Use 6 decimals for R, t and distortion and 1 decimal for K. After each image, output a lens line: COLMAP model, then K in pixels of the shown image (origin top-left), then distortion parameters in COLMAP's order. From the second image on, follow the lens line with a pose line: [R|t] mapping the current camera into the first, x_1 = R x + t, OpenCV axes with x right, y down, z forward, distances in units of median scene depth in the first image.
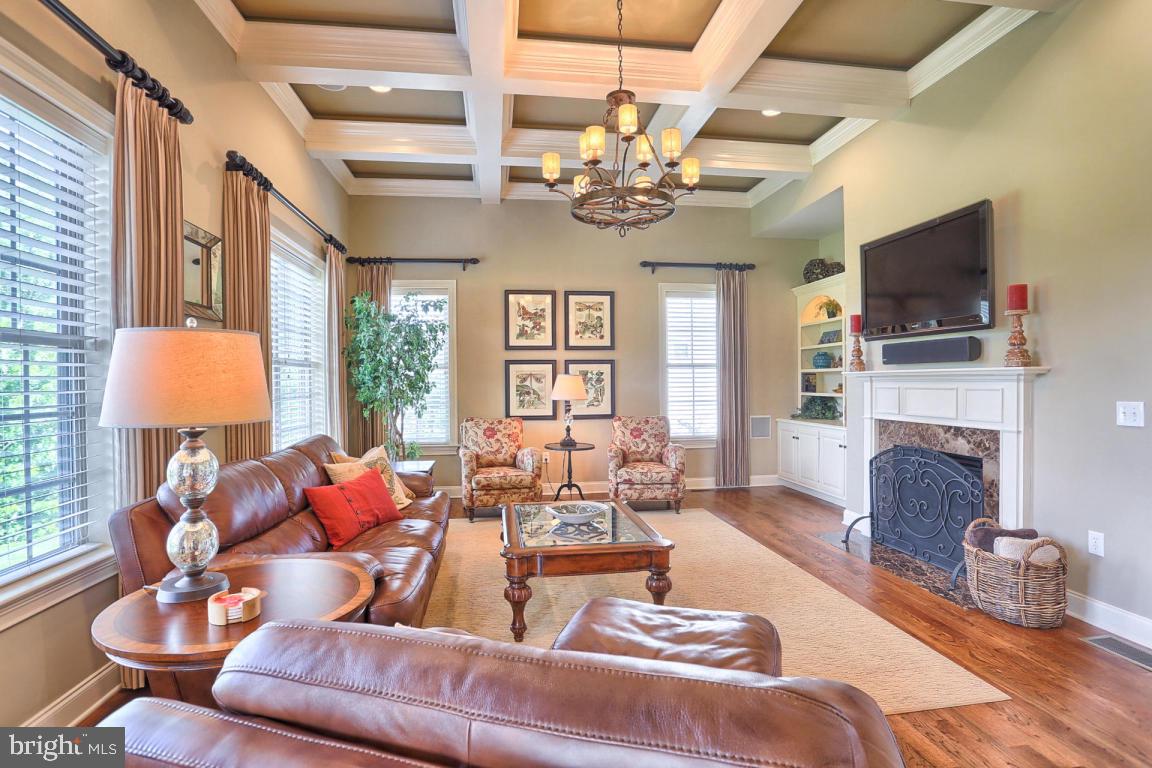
lens RADIAL K [[565.5, 0, 583.7], [0, 565.5, 388.5], [0, 0, 1]] dist [-0.057959, 0.022702]
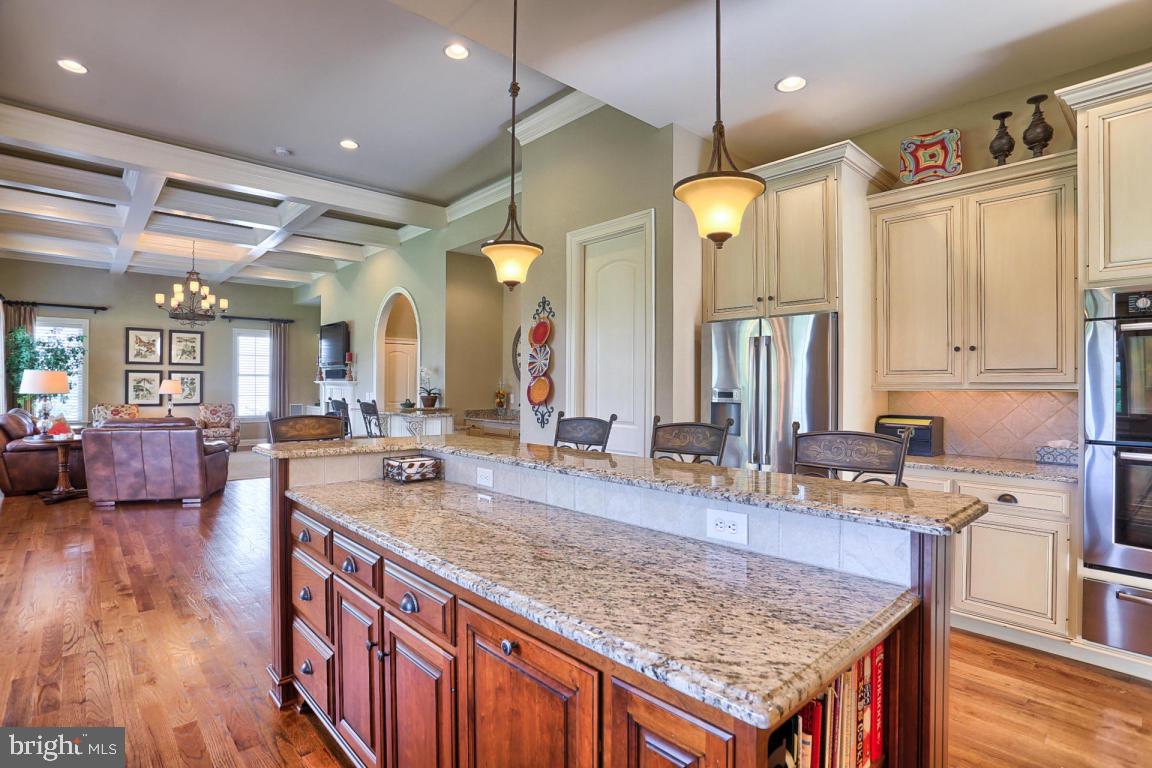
lens RADIAL K [[565.5, 0, 569.7], [0, 565.5, 387.2], [0, 0, 1]] dist [-0.057959, 0.022702]
pose [[0.835784, 0.013320, 0.548897, 0.072227], [-0.007596, 0.999891, -0.012698, 0.011621], [-0.549006, 0.006443, 0.835794, -1.172436]]
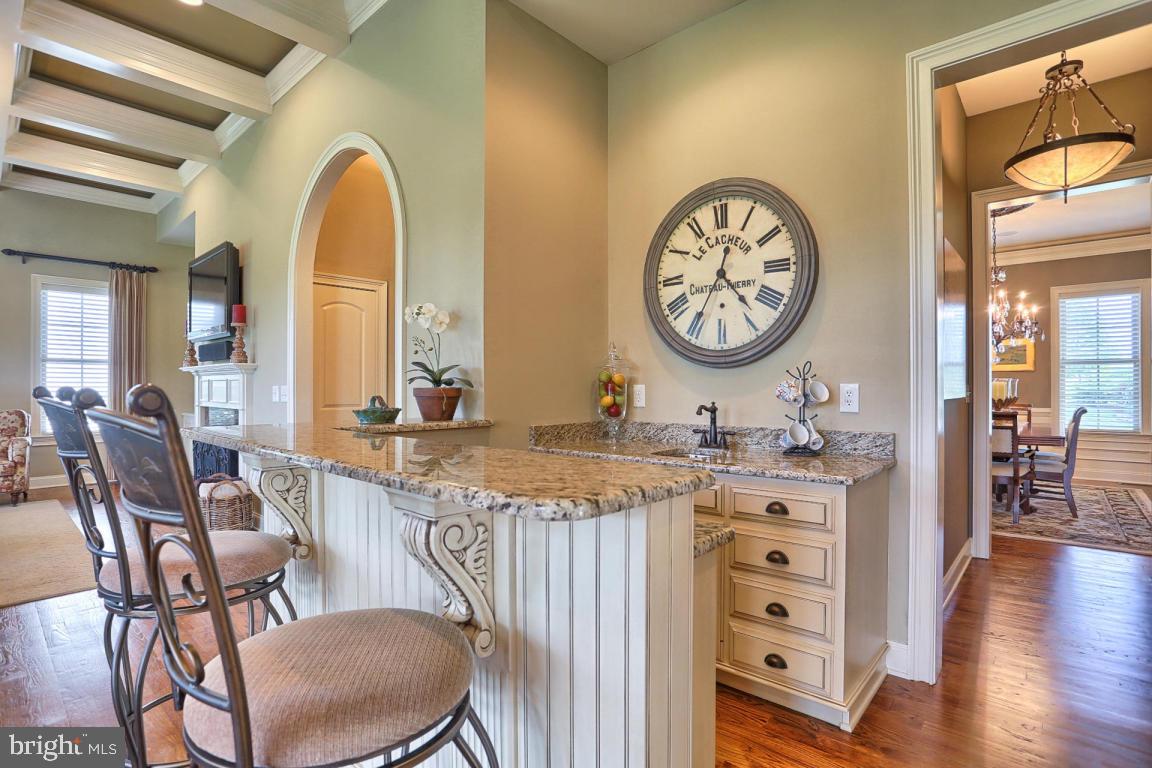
lens RADIAL K [[565.5, 0, 575.8], [0, 565.5, 387.3], [0, 0, 1]] dist [-0.057959, 0.022702]
pose [[0.772661, 0.008666, 0.634759, 0.302431], [-0.000174, 0.999910, -0.013439, 0.022285], [-0.634819, 0.010273, 0.772593, -0.359801]]
